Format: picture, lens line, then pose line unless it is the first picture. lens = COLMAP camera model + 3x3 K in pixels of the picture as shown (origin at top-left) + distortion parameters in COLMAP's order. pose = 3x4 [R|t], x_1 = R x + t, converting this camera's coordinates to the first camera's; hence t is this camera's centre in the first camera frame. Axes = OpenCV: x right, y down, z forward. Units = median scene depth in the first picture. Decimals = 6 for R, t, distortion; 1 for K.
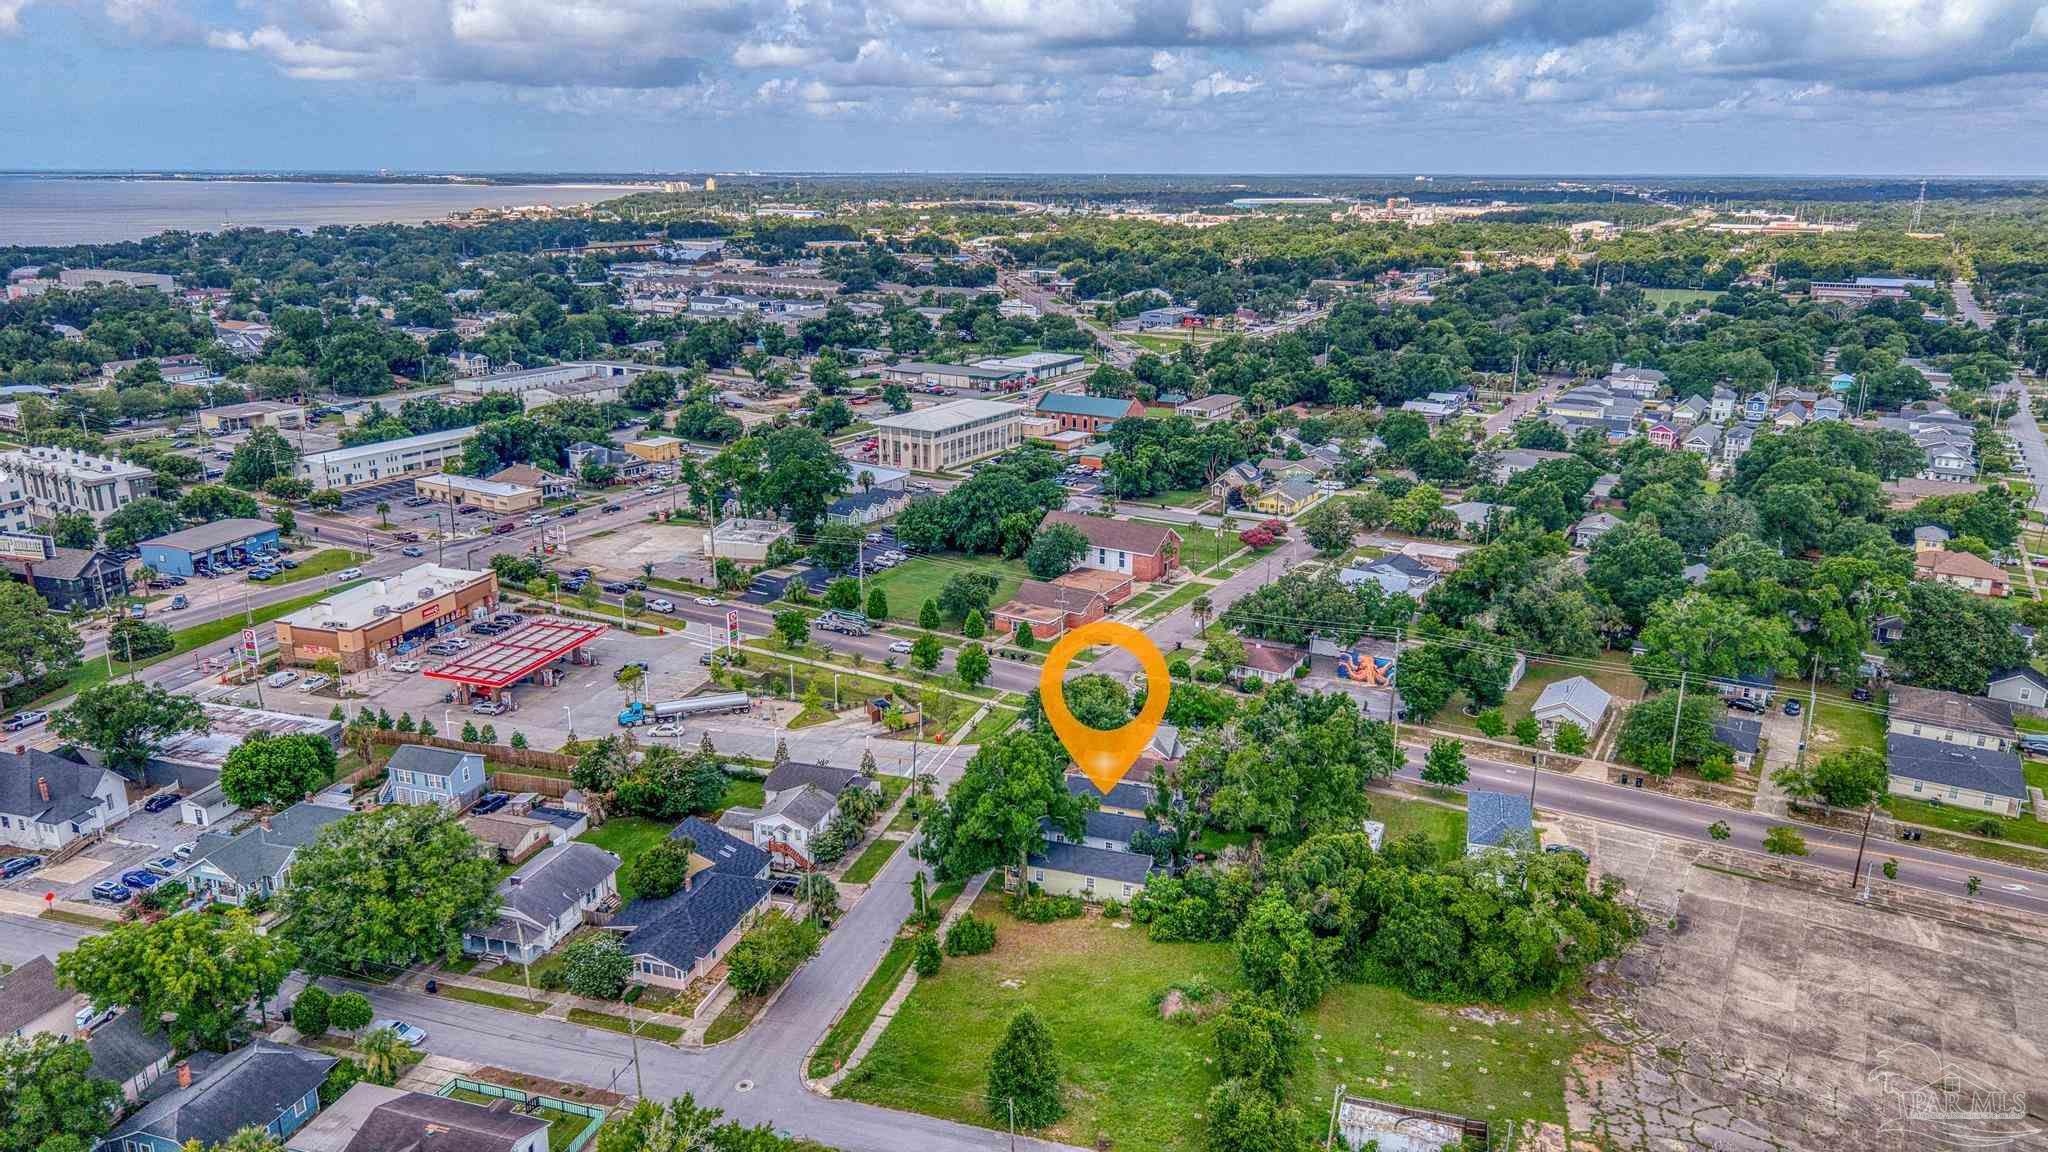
lens RADIAL K [[1370.8, 0, 1027.7], [0, 1370.8, 571.4], [0, 0, 1]] dist [0.030420, -0.031355]
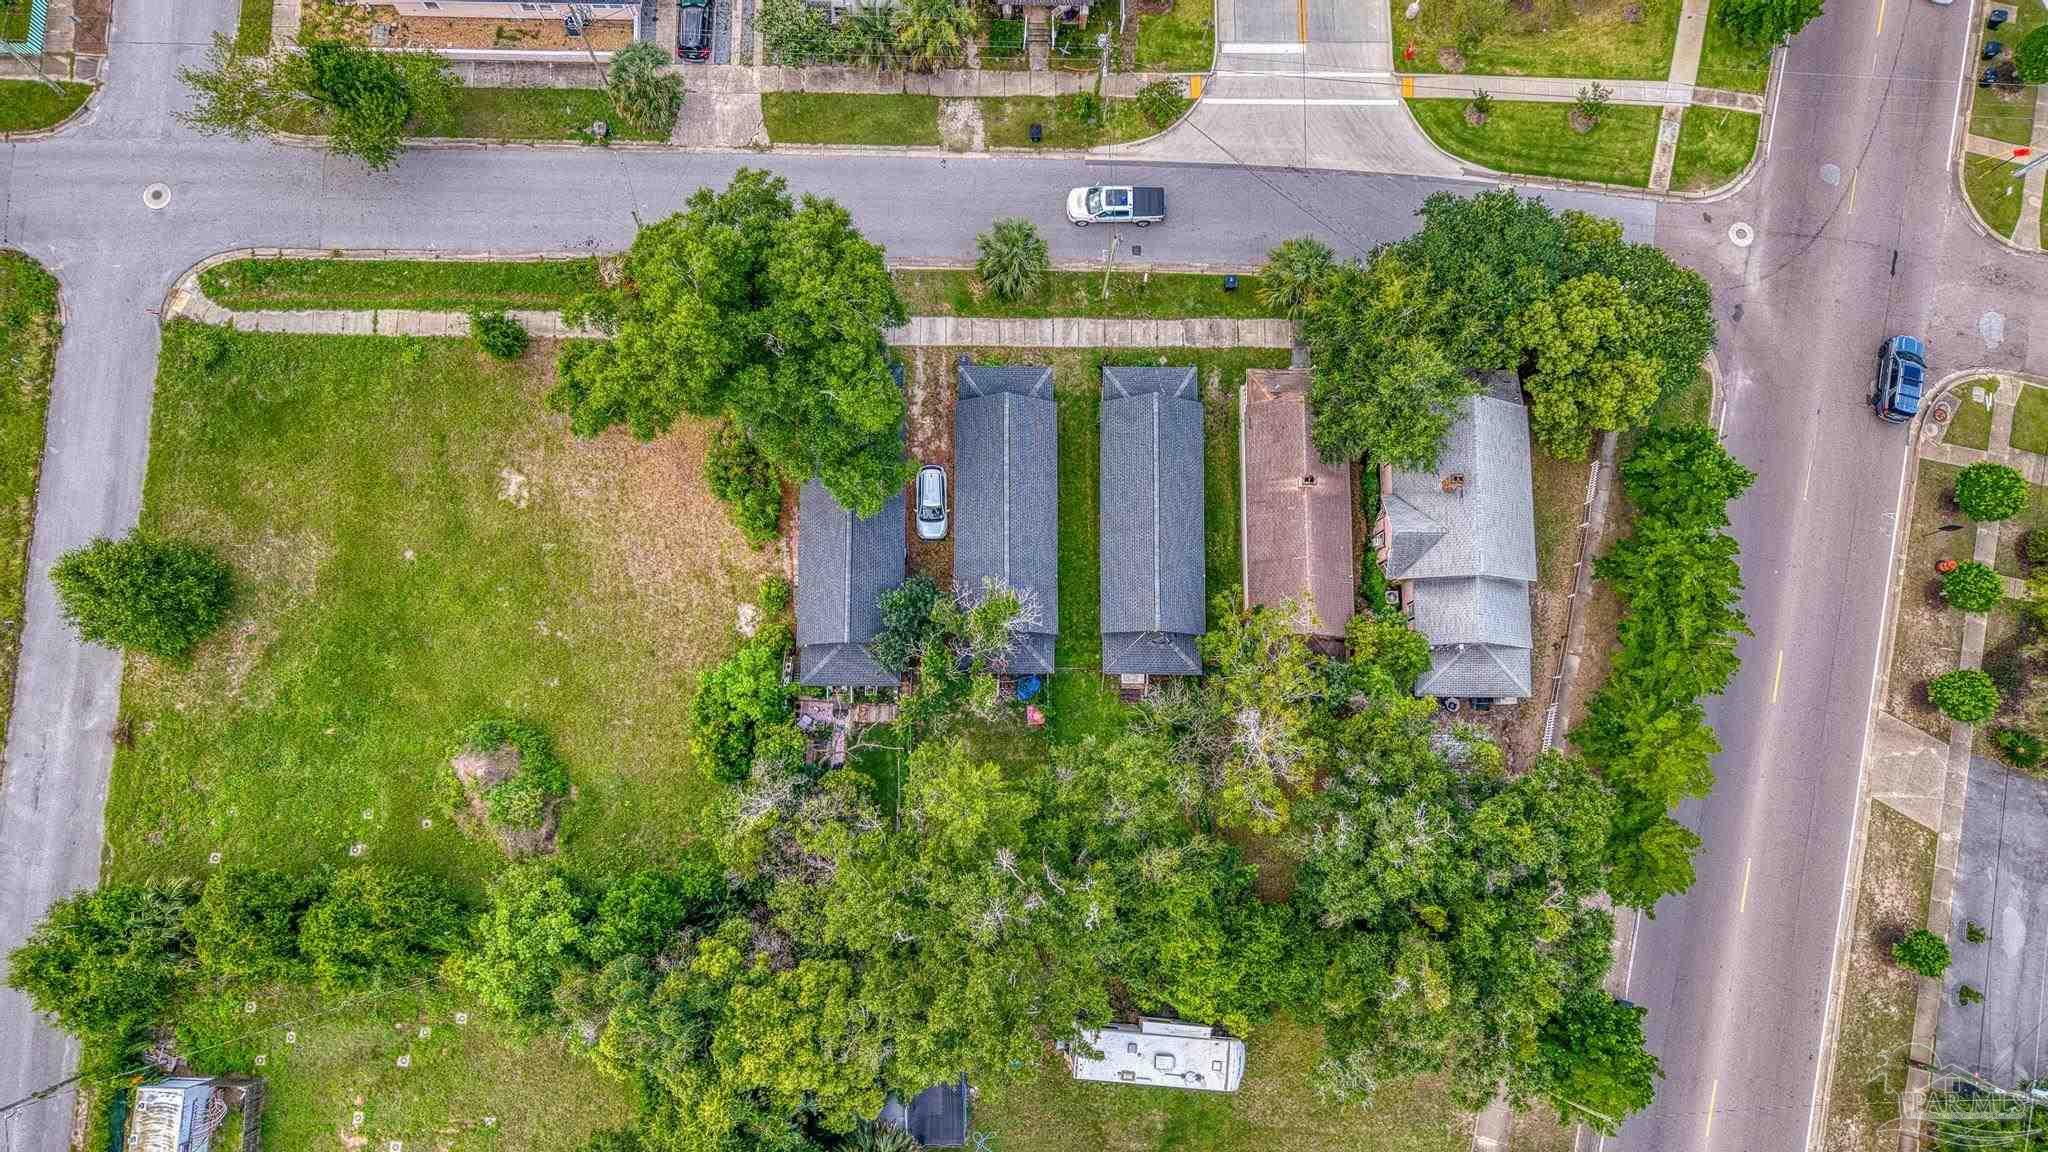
lens RADIAL K [[1370.8, 0, 1011.5], [0, 1370.8, 580.3], [0, 0, 1]] dist [0.030420, -0.031355]
pose [[0.289264, 0.945865, -0.147190, 0.100515], [-0.287363, 0.232474, 0.929182, -0.172739], [0.913099, -0.226482, 0.339053, 0.565254]]
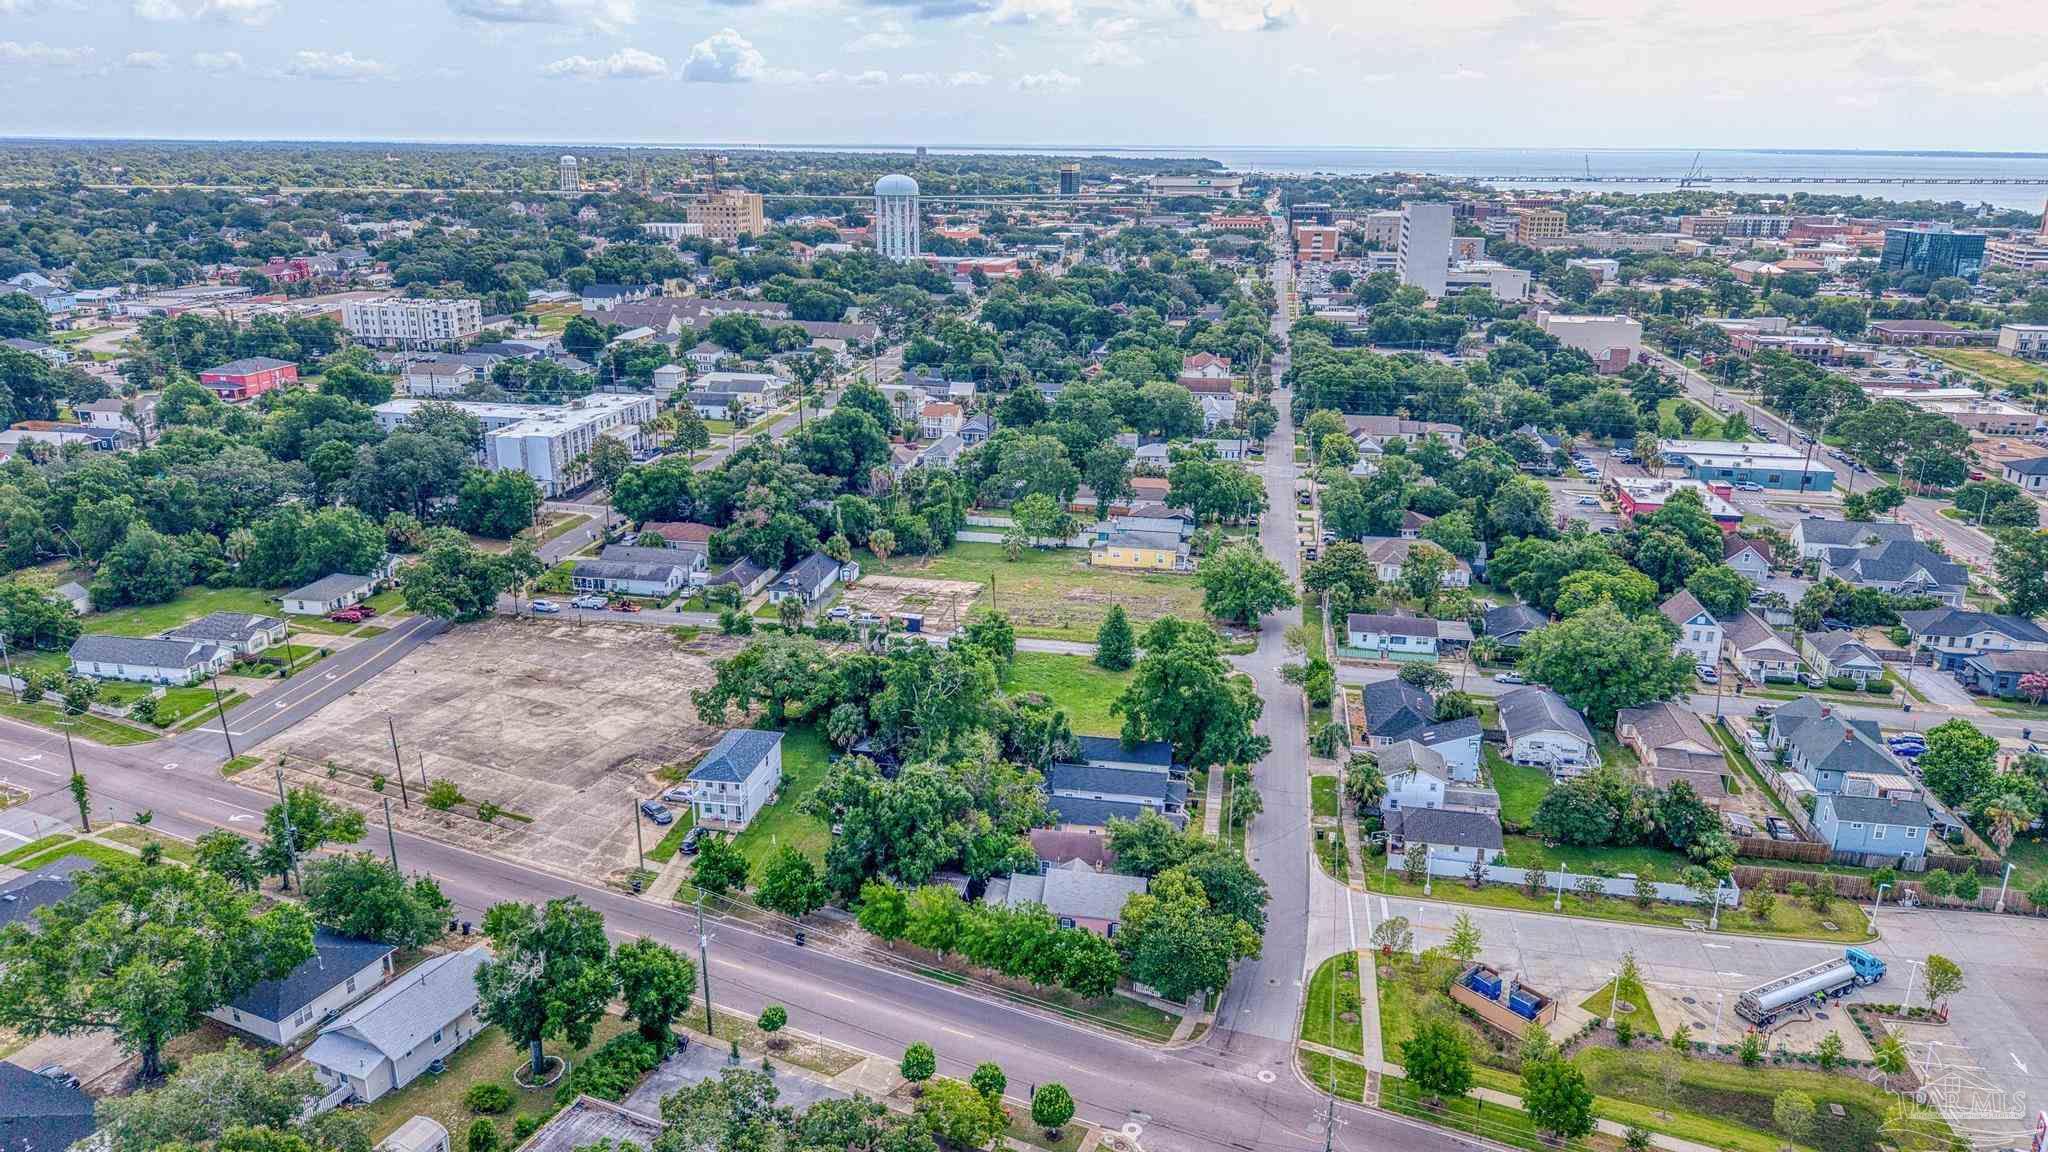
lens RADIAL K [[1370.8, 0, 1010.3], [0, 1370.8, 576.1], [0, 0, 1]] dist [0.030420, -0.031355]
pose [[-0.993683, 0.021615, -0.110126, 0.161602], [-0.043384, 0.831007, 0.554567, -0.340454], [0.103502, 0.555841, -0.824820, 1.182869]]
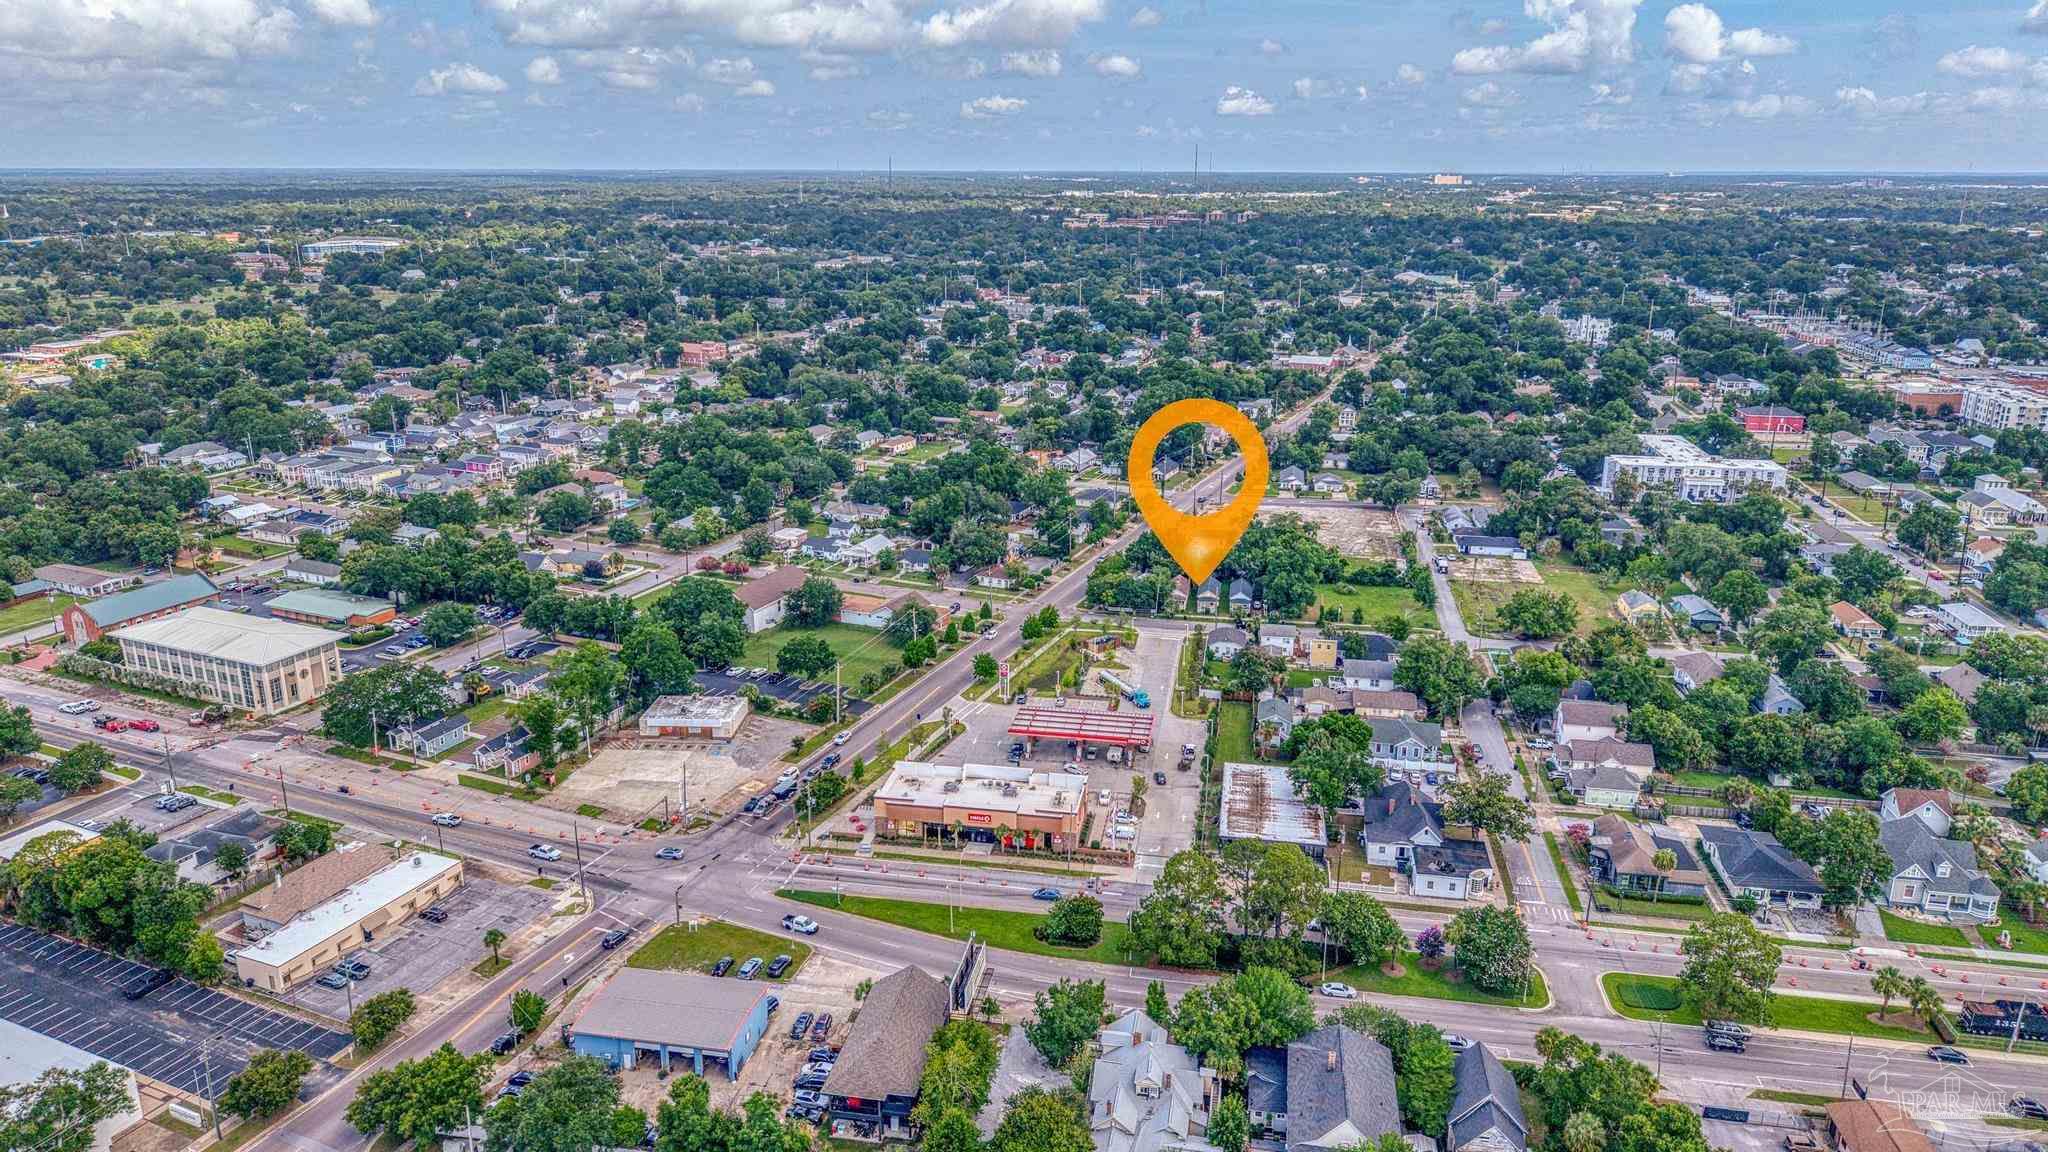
lens RADIAL K [[1370.8, 0, 1031.1], [0, 1370.8, 590.5], [0, 0, 1]] dist [0.030420, -0.031355]
pose [[-0.115600, -0.300327, 0.946805, -1.385667], [0.275293, 0.906169, 0.321049, -0.431076], [-0.954385, 0.297762, -0.022076, 0.935231]]
